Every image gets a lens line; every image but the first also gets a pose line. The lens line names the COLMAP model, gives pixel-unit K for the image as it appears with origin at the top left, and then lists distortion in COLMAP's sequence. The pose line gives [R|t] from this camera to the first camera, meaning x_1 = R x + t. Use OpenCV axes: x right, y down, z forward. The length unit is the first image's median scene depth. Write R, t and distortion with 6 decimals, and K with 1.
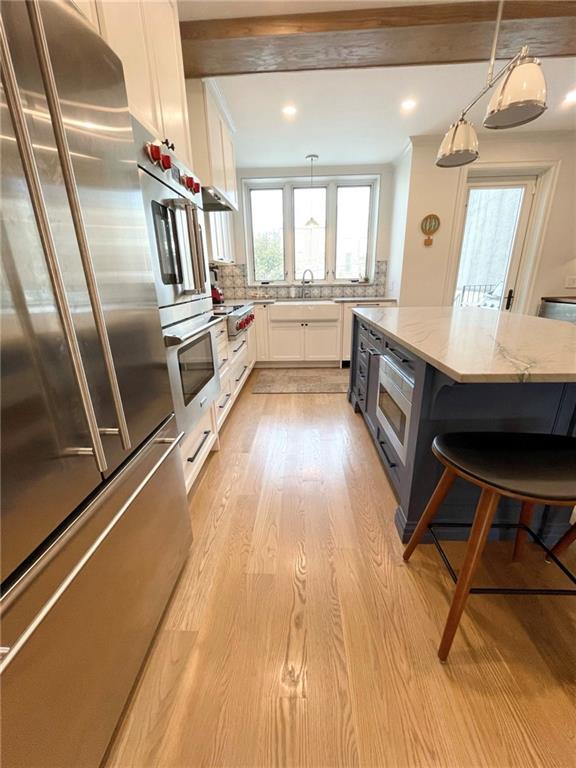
lens RADIAL K [[310.3, 0, 289.0], [0, 310.3, 383.1], [0, 0, 1]] dist [-0.002004, 0.000233]
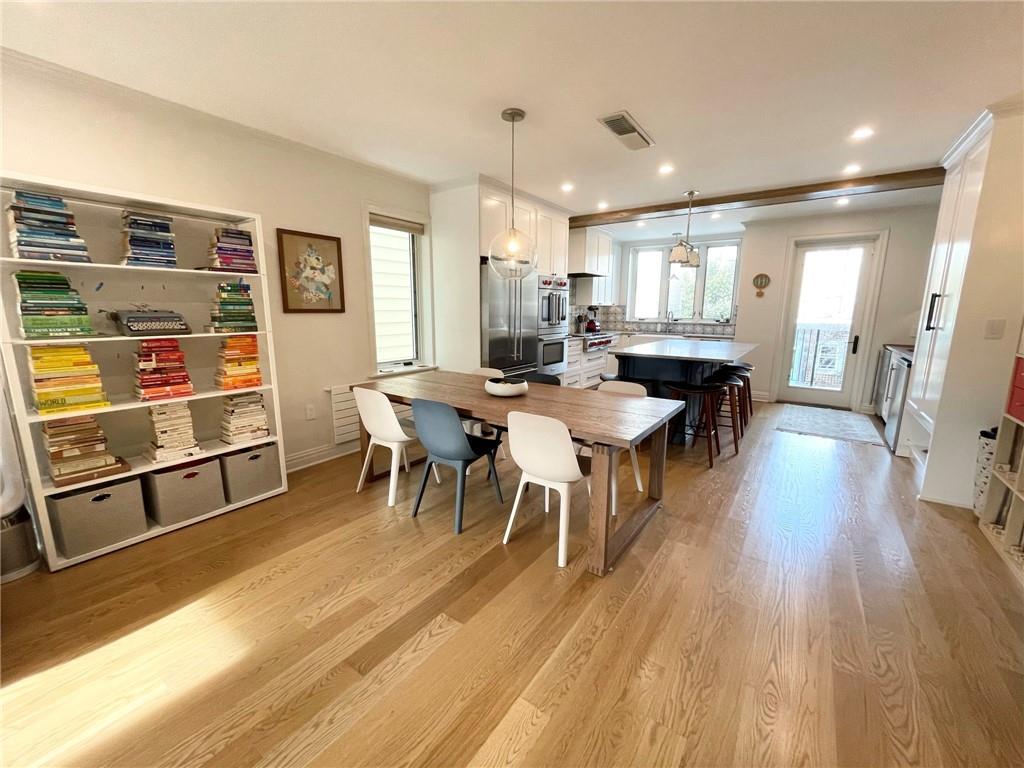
lens RADIAL K [[413.7, 0, 510.7], [0, 413.7, 384.5], [0, 0, 1]] dist [-0.002004, 0.000233]
pose [[0.833190, 0.127177, -0.538164, 0.500458], [-0.199228, 0.976876, -0.077594, 0.206811], [0.515852, 0.171868, 0.839260, -0.767173]]
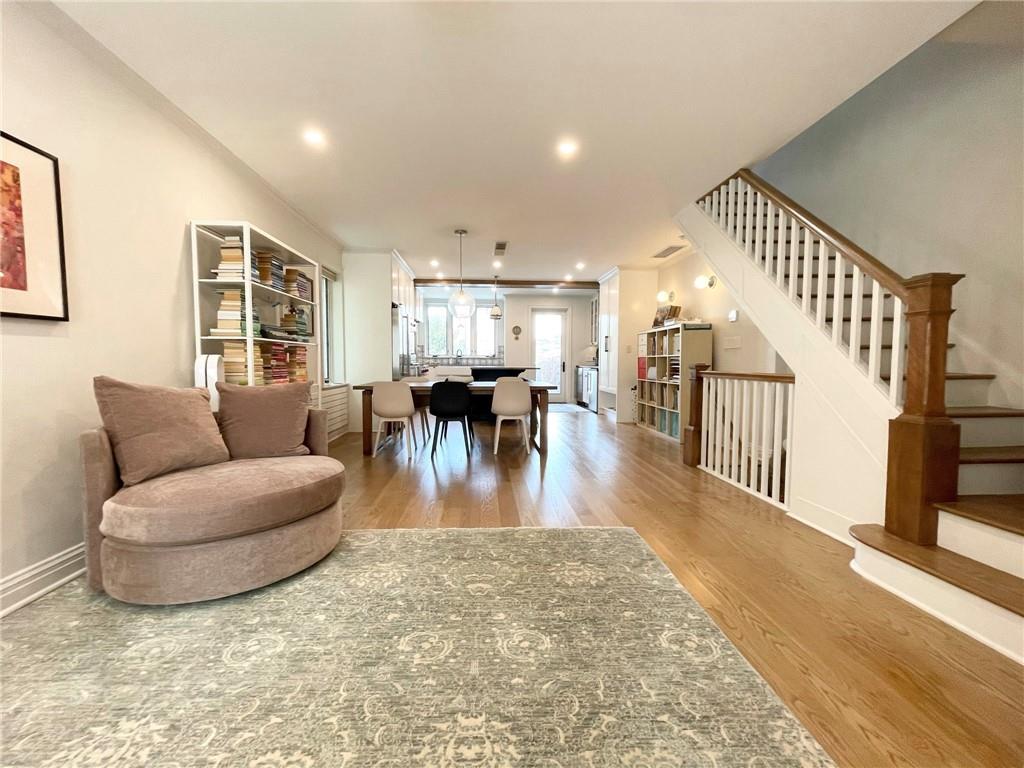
lens RADIAL K [[413.7, 0, 510.7], [0, 413.7, 384.5], [0, 0, 1]] dist [-0.002004, 0.000233]
pose [[0.994223, 0.019328, 0.105576, 0.116201], [0.009421, 0.964141, -0.265225, 0.504880], [-0.106917, 0.264687, 0.958389, -1.370880]]
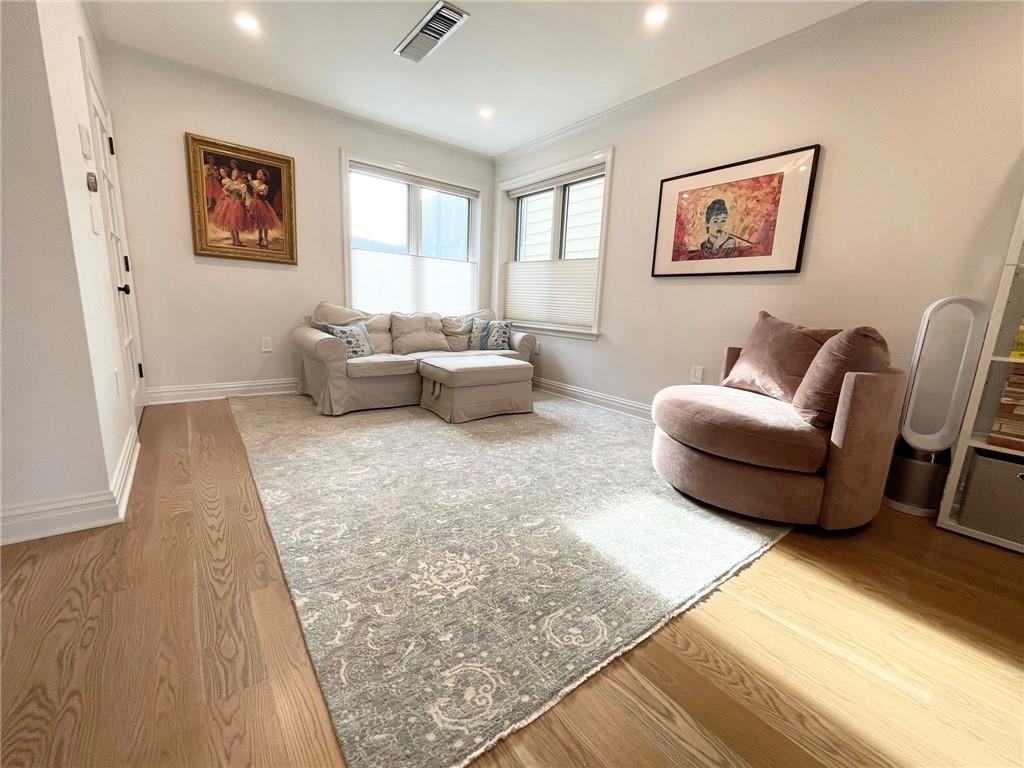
lens RADIAL K [[413.7, 0, 510.7], [0, 413.7, 384.5], [0, 0, 1]] dist [-0.002004, 0.000233]
pose [[-0.764121, 0.112261, -0.635229, 0.422568], [-0.234250, 0.869228, 0.435395, 0.280533], [0.601037, 0.481497, -0.637899, -0.656806]]
